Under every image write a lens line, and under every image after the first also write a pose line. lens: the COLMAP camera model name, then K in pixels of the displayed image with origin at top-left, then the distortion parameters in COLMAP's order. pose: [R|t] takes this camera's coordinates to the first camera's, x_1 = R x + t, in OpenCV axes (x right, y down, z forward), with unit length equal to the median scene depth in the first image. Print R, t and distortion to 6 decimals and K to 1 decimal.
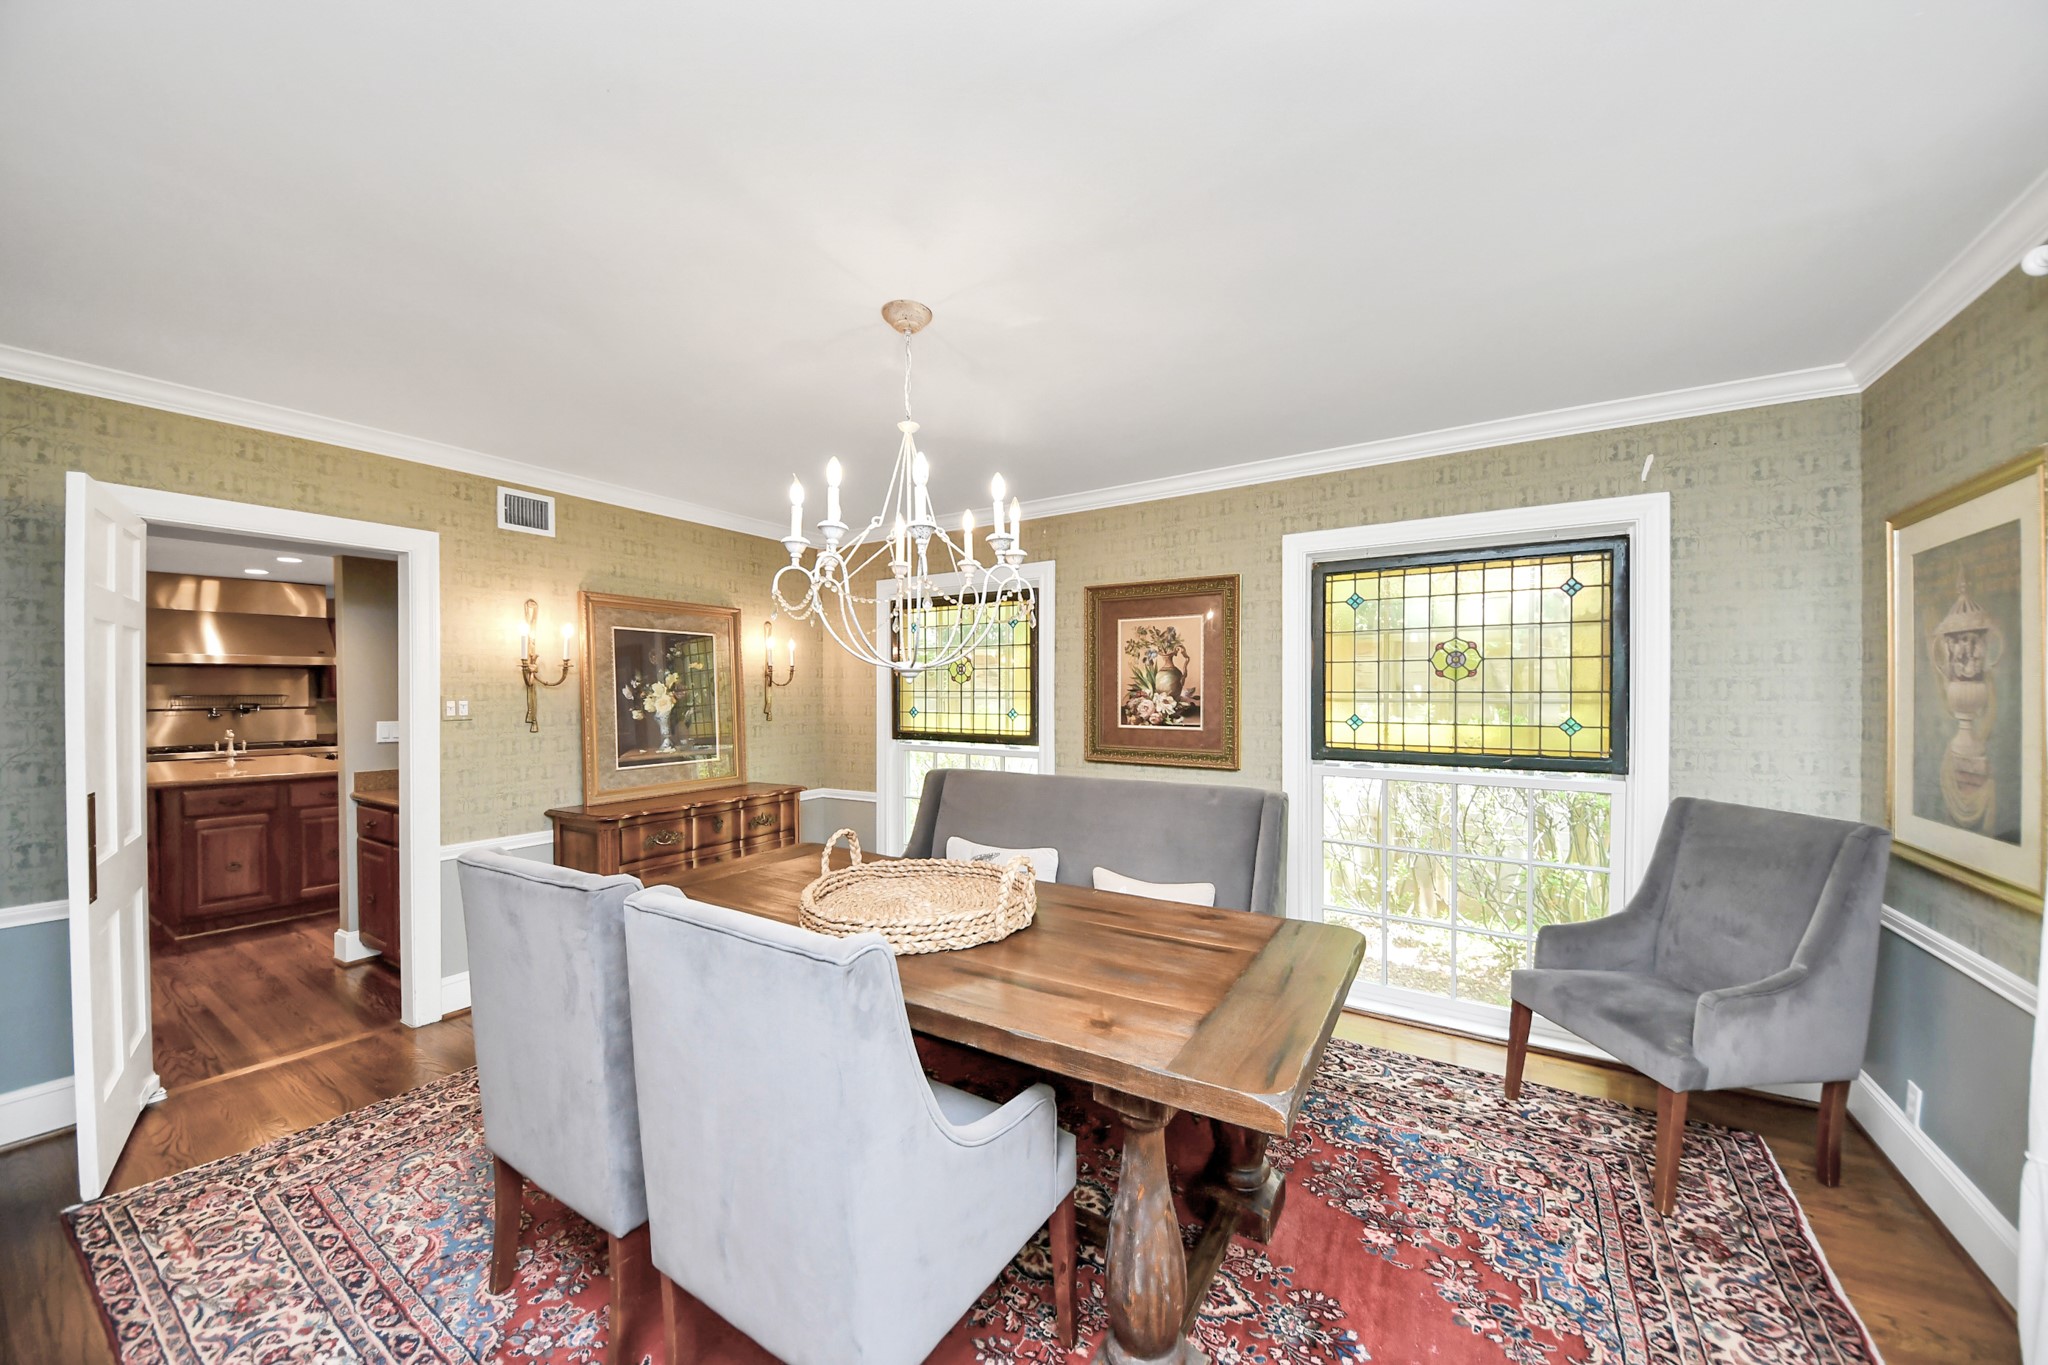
lens RADIAL K [[729.0, 0, 1030.6], [0, 729.0, 702.1], [0, 0, 1]] dist [0.000737, -0.006475]
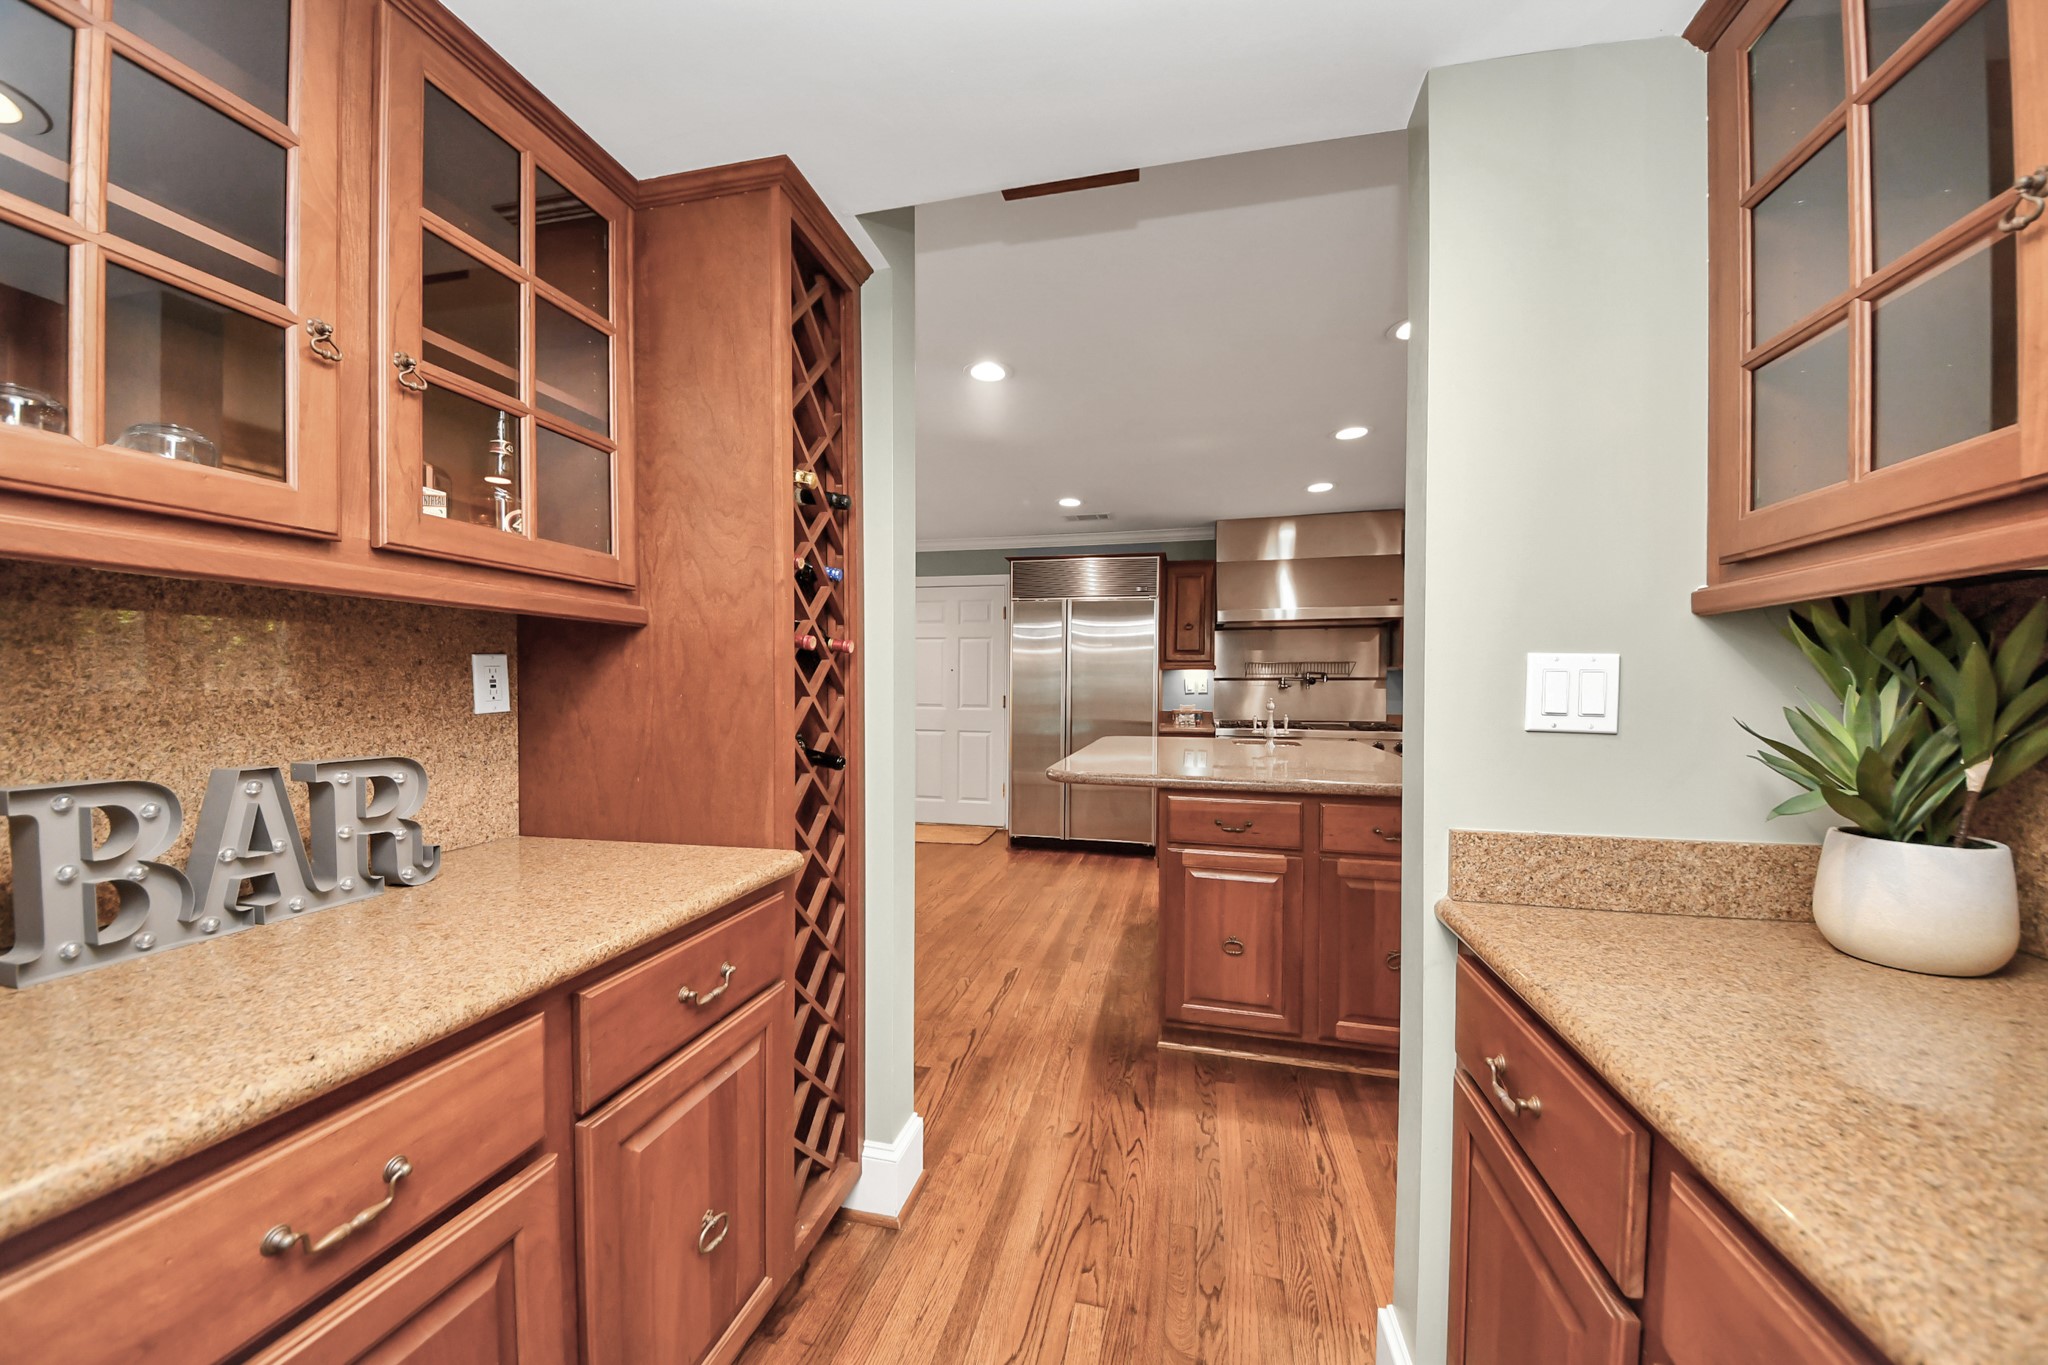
lens RADIAL K [[729.0, 0, 1030.6], [0, 729.0, 702.1], [0, 0, 1]] dist [0.000737, -0.006475]
pose [[0.317413, 0.011723, -0.948215, -0.615869], [-0.011784, 0.999895, 0.008418, 0.045098], [0.948214, 0.008501, 0.317518, 0.652285]]
